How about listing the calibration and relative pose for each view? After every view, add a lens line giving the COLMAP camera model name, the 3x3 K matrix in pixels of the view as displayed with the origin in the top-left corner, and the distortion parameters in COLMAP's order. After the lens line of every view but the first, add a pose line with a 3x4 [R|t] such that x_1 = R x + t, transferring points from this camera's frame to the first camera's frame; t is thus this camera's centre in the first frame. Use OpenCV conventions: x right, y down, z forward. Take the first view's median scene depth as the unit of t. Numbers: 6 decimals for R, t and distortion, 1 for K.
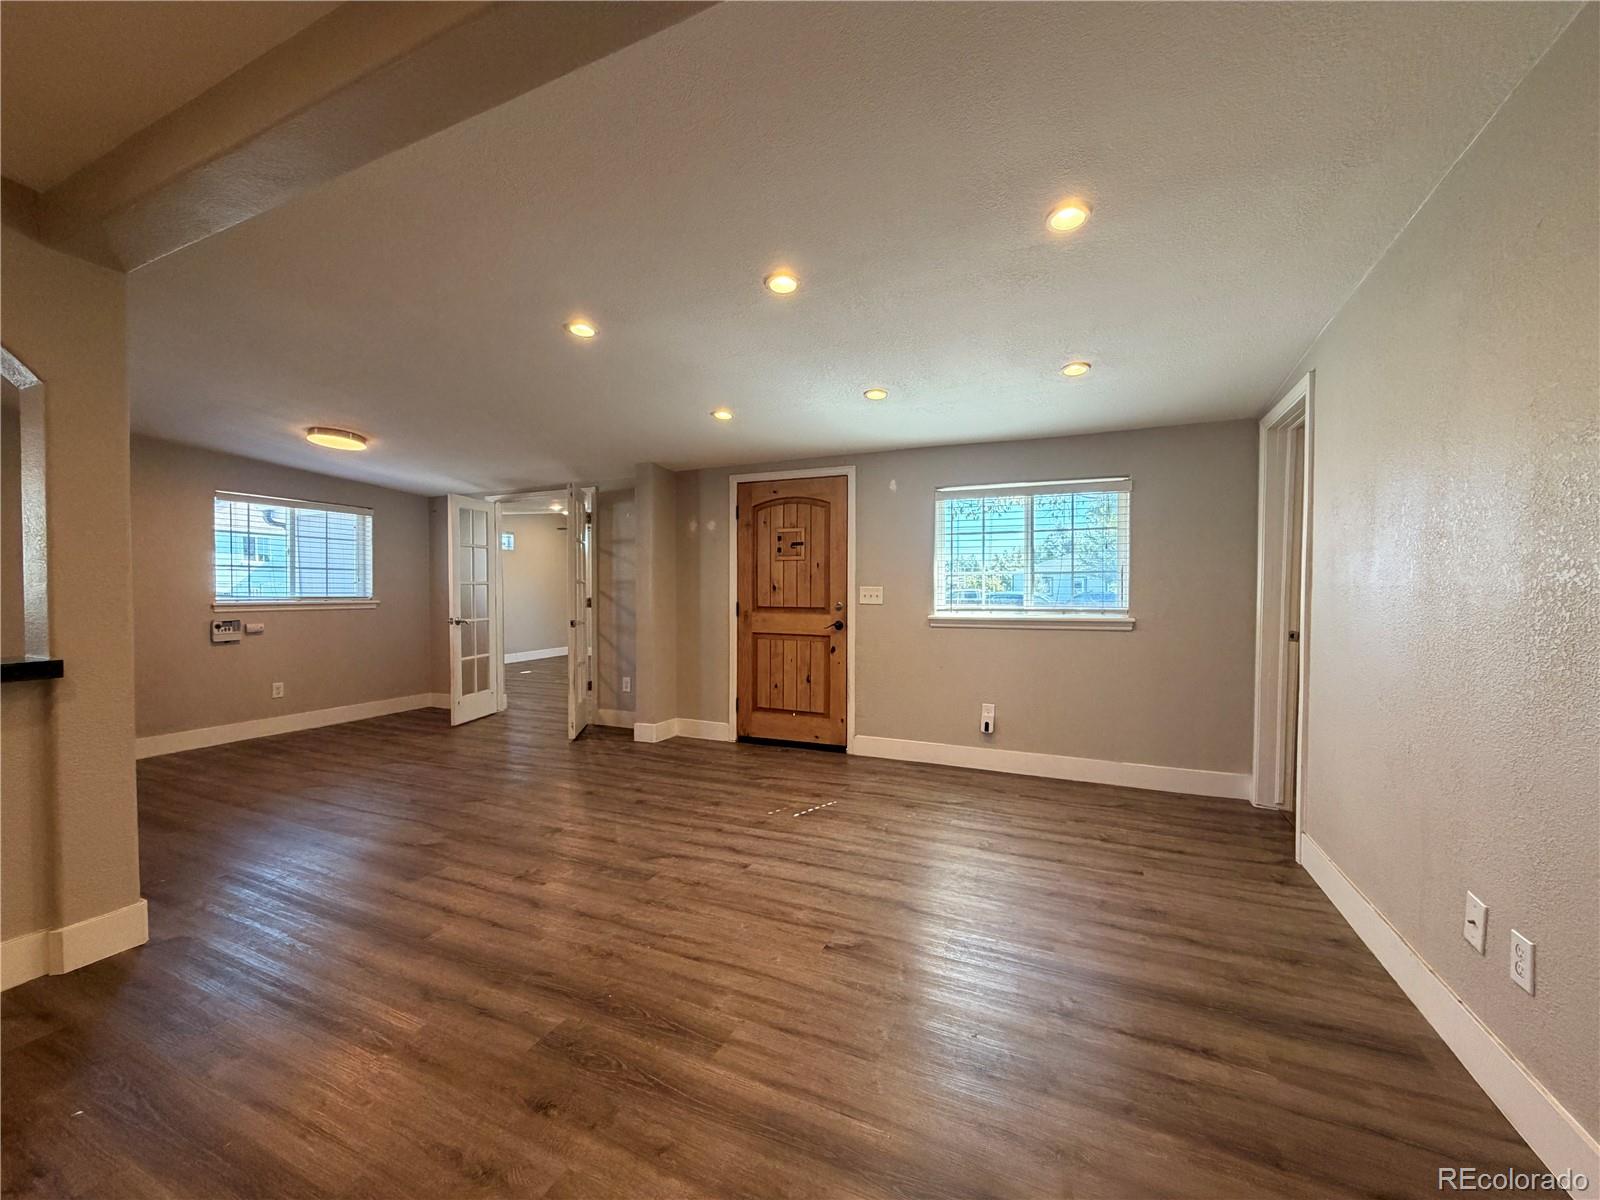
lens RADIAL K [[639.2, 0, 797.2], [0, 639.2, 599.9], [0, 0, 1]] dist [0.001061, 0.000004]
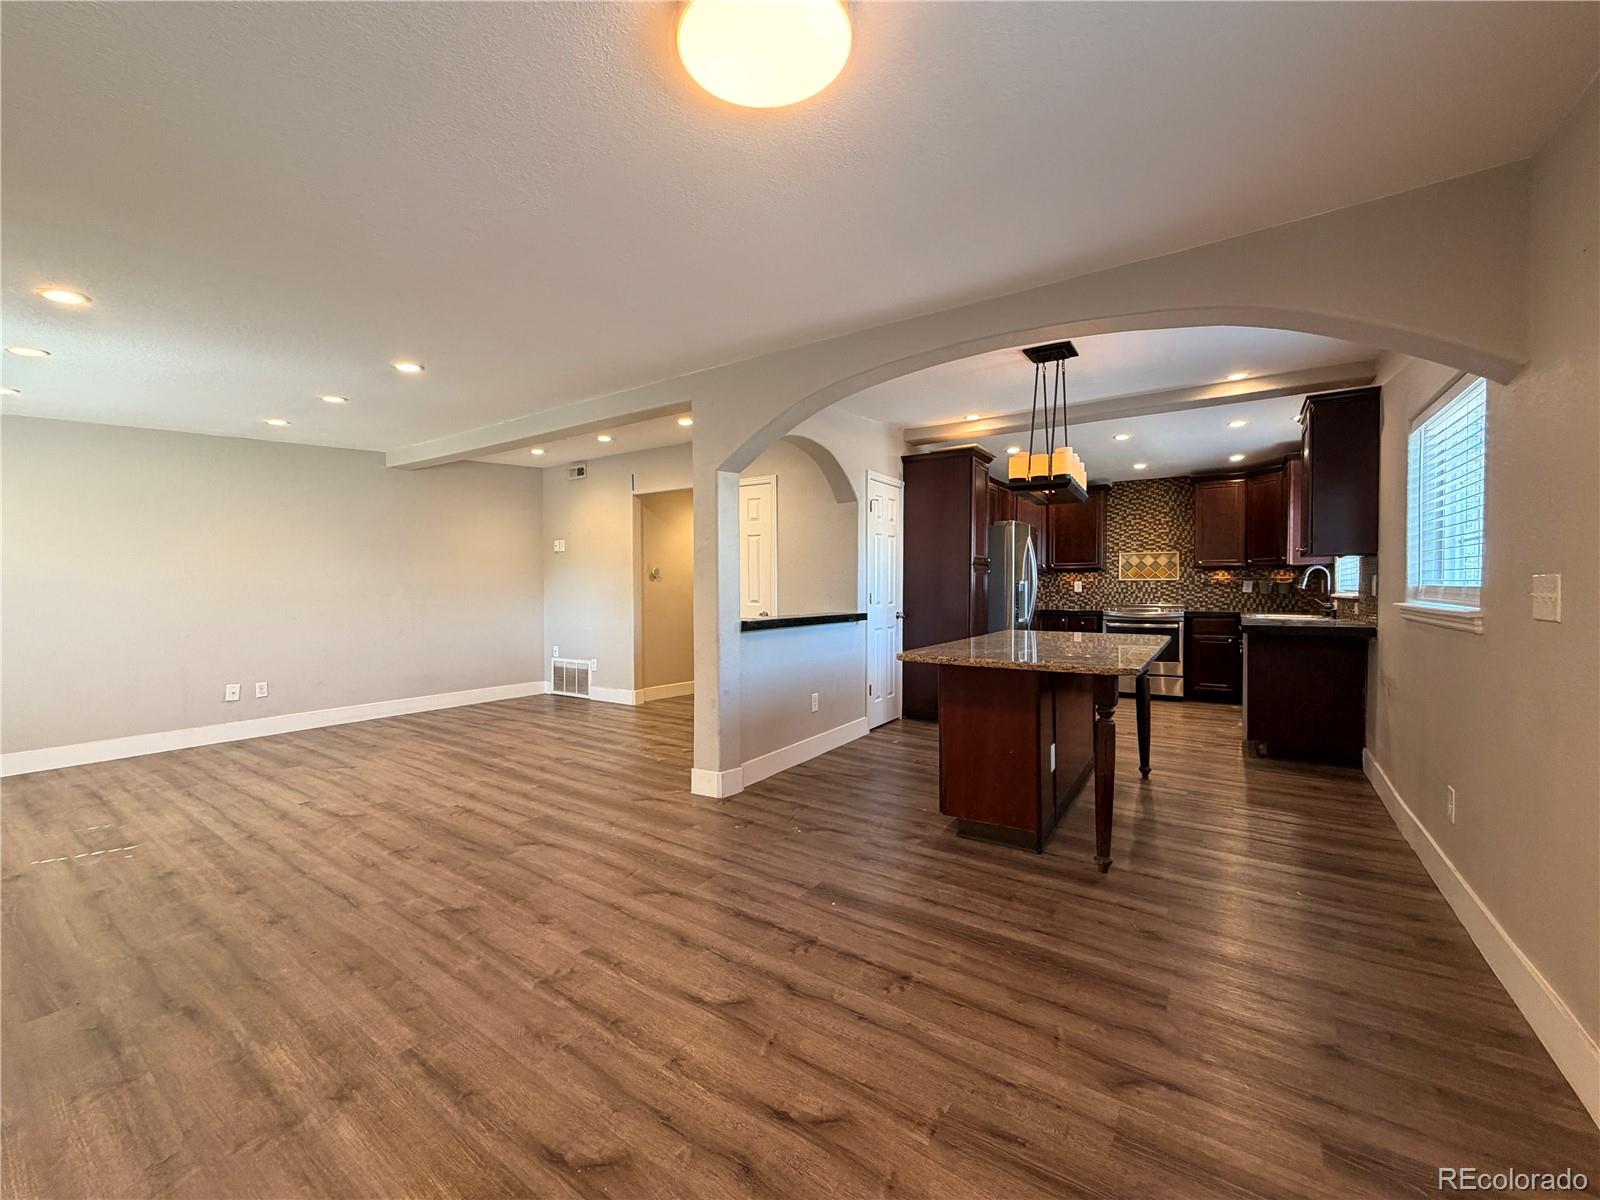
lens RADIAL K [[639.2, 0, 797.2], [0, 639.2, 599.9], [0, 0, 1]] dist [0.001061, 0.000004]
pose [[-0.984805, -0.001537, 0.173660, -0.731203], [0.005060, 0.999282, 0.037538, -0.016340], [-0.173593, 0.037846, -0.984090, 1.196342]]
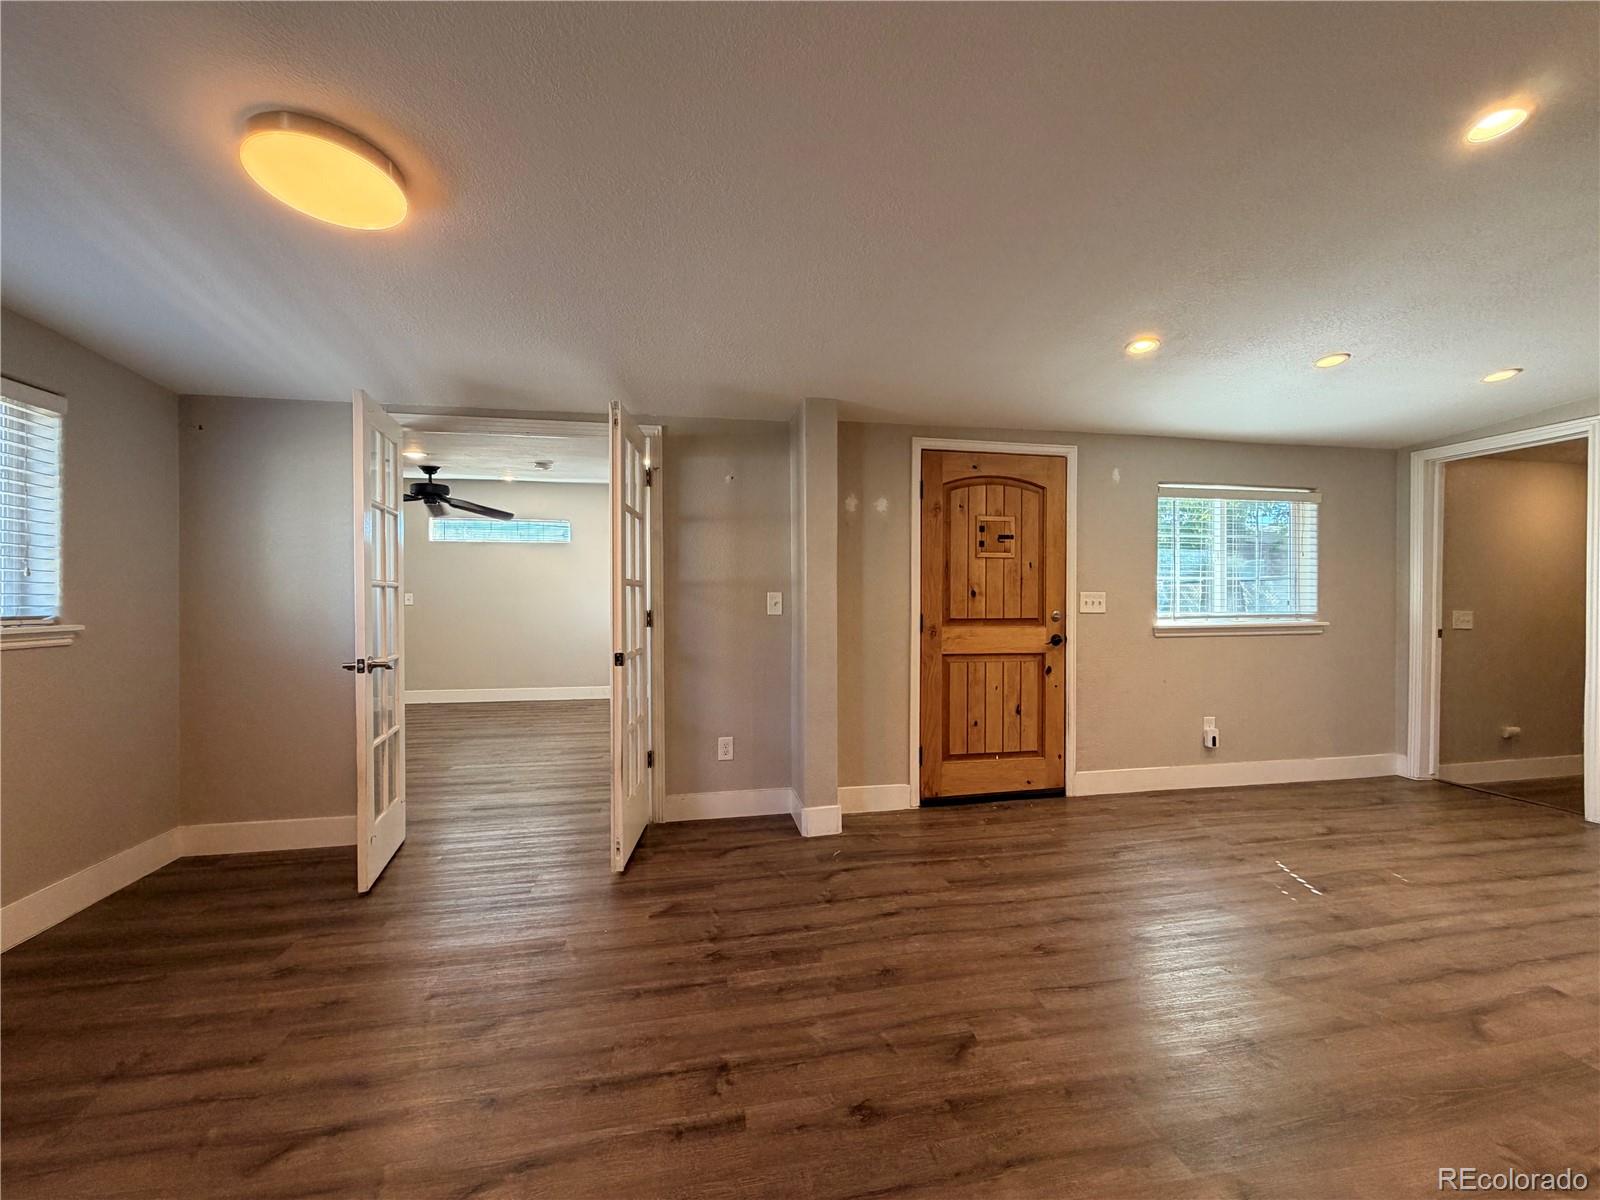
lens RADIAL K [[639.2, 0, 797.2], [0, 639.2, 599.9], [0, 0, 1]] dist [0.001061, 0.000004]
pose [[0.814810, -0.003609, 0.579718, -0.667919], [0.012182, 0.999866, -0.010897, -0.005997], [-0.579601, 0.015941, 0.814745, 0.524083]]
